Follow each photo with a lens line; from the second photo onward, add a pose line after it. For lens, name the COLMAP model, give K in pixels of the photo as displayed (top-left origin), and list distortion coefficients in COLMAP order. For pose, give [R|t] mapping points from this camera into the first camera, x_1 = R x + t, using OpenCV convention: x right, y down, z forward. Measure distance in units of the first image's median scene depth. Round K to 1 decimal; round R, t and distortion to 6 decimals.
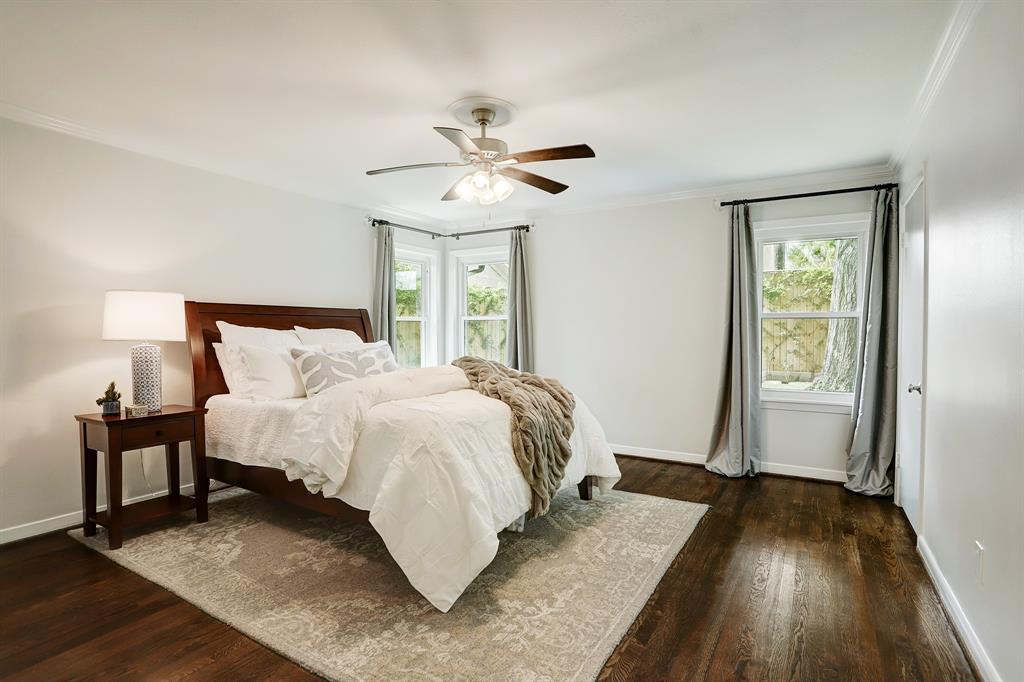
lens RADIAL K [[504.2, 0, 525.6], [0, 504.2, 312.0], [0, 0, 1]] dist [-0.059983, 0.023019]
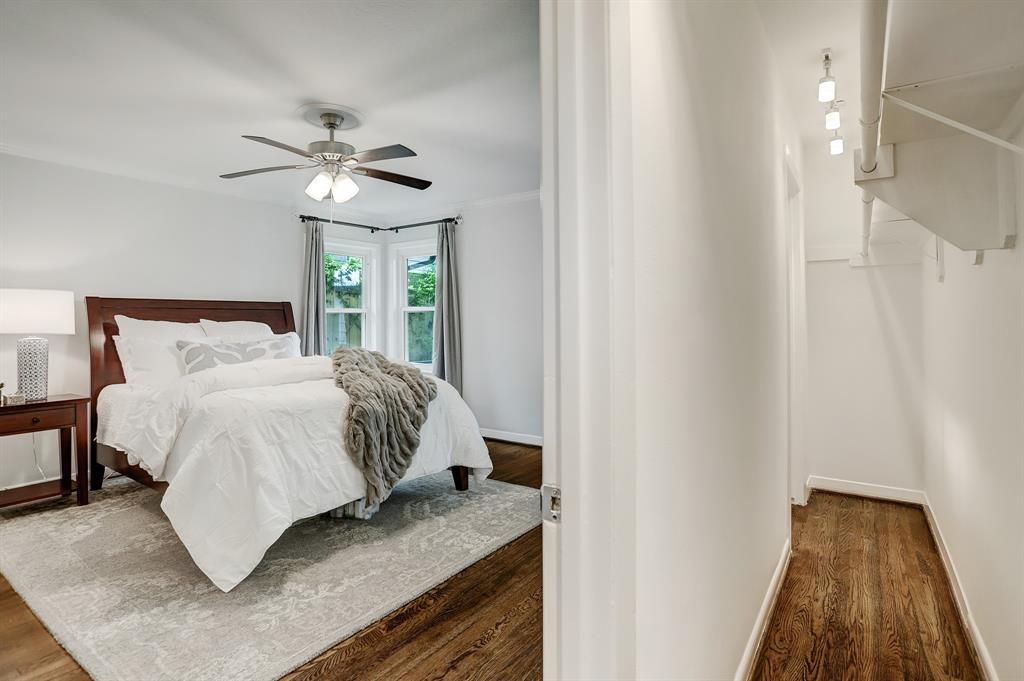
lens RADIAL K [[504.2, 0, 478.7], [0, 504.2, 283.8], [0, 0, 1]] dist [-0.059983, 0.023019]
pose [[0.998090, -0.013748, -0.060234, 0.268887], [0.011449, 0.999199, -0.038350, 0.000771], [0.060713, 0.037588, 0.997447, -0.015285]]
